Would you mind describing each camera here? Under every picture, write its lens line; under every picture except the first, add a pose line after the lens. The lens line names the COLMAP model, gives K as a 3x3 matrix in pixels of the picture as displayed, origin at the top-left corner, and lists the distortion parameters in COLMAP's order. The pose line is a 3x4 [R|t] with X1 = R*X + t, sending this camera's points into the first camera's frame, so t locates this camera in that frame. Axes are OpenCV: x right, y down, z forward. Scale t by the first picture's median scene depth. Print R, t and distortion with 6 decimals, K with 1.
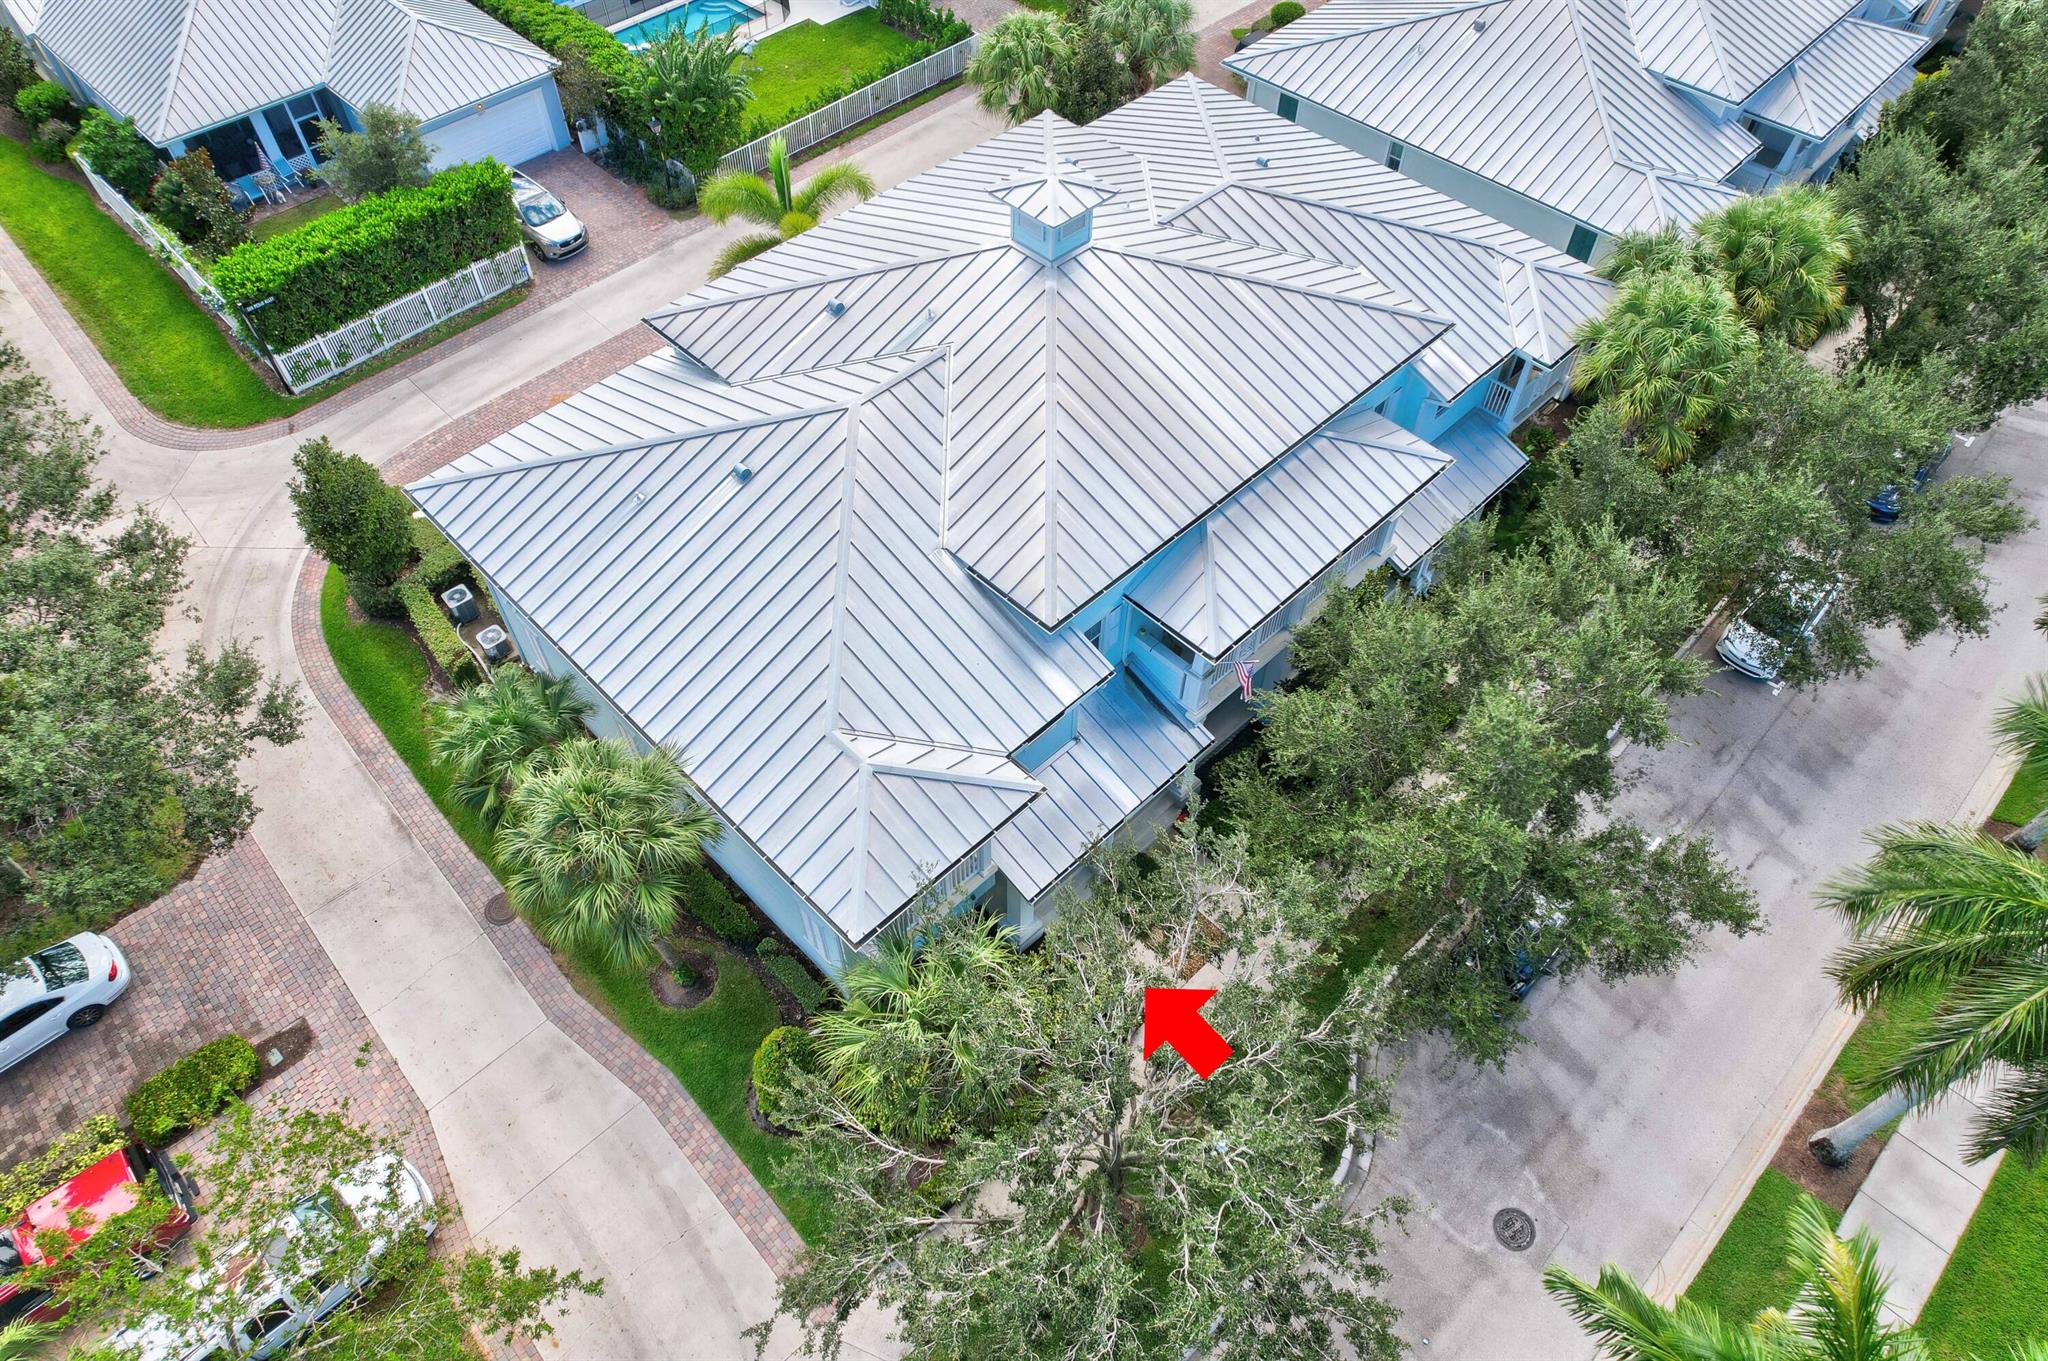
lens RADIAL K [[1336.7, 0, 1032.3], [0, 1336.7, 681.3], [0, 0, 1]] dist [-0.088791, 0.088401]
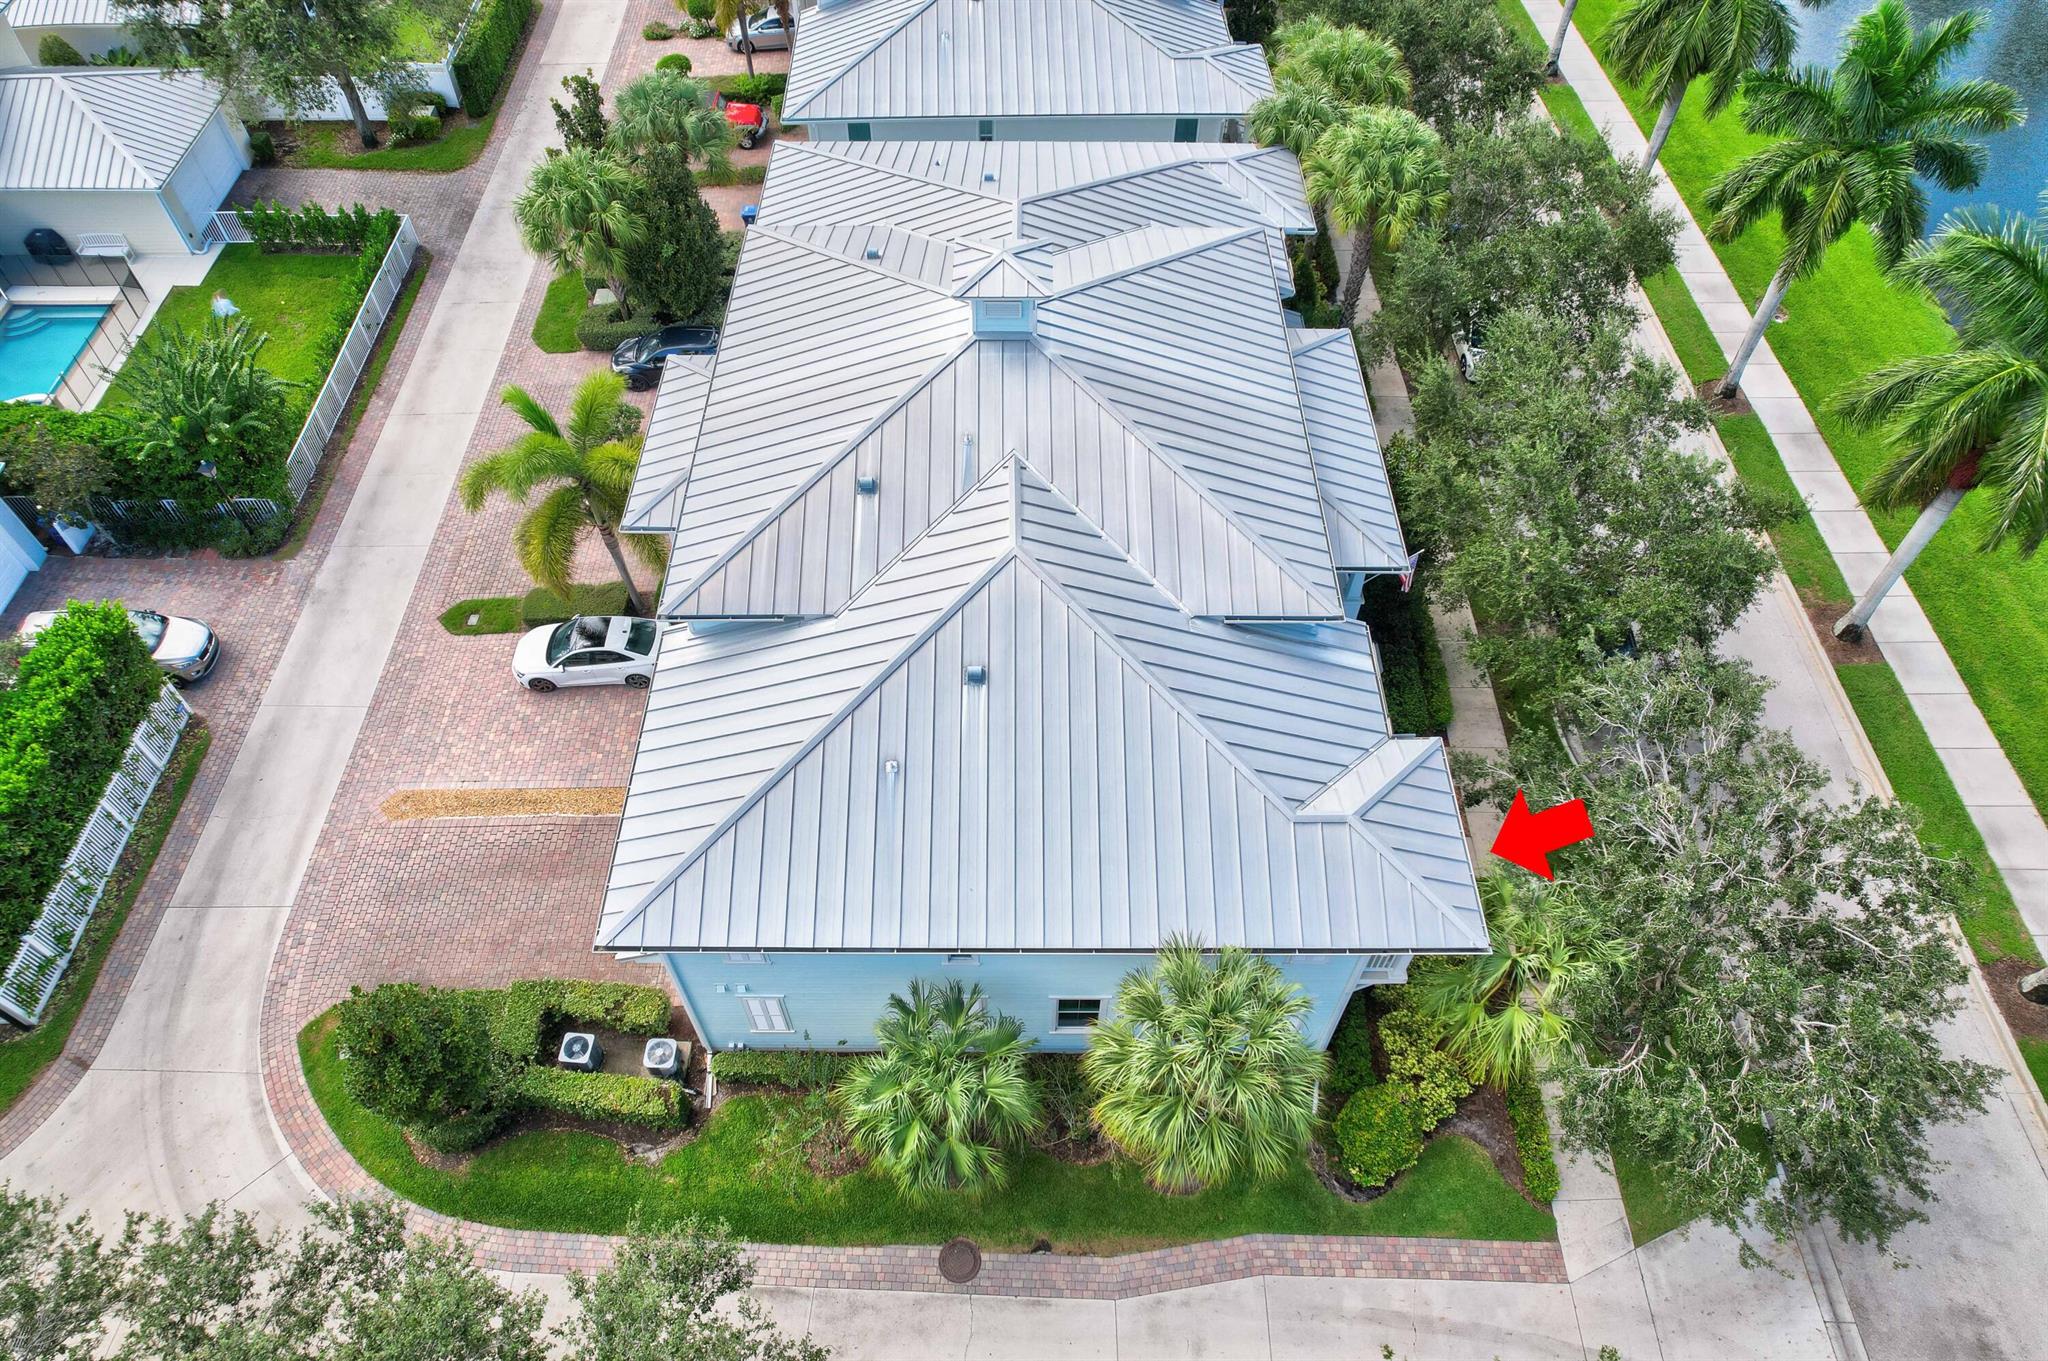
lens RADIAL K [[1336.7, 0, 1032.3], [0, 1336.7, 681.3], [0, 0, 1]] dist [-0.088791, 0.088401]
pose [[0.702508, -0.555902, 0.444360, -0.471592], [0.556039, 0.818442, 0.144820, -0.207363], [-0.444189, 0.145345, 0.884065, 0.138987]]
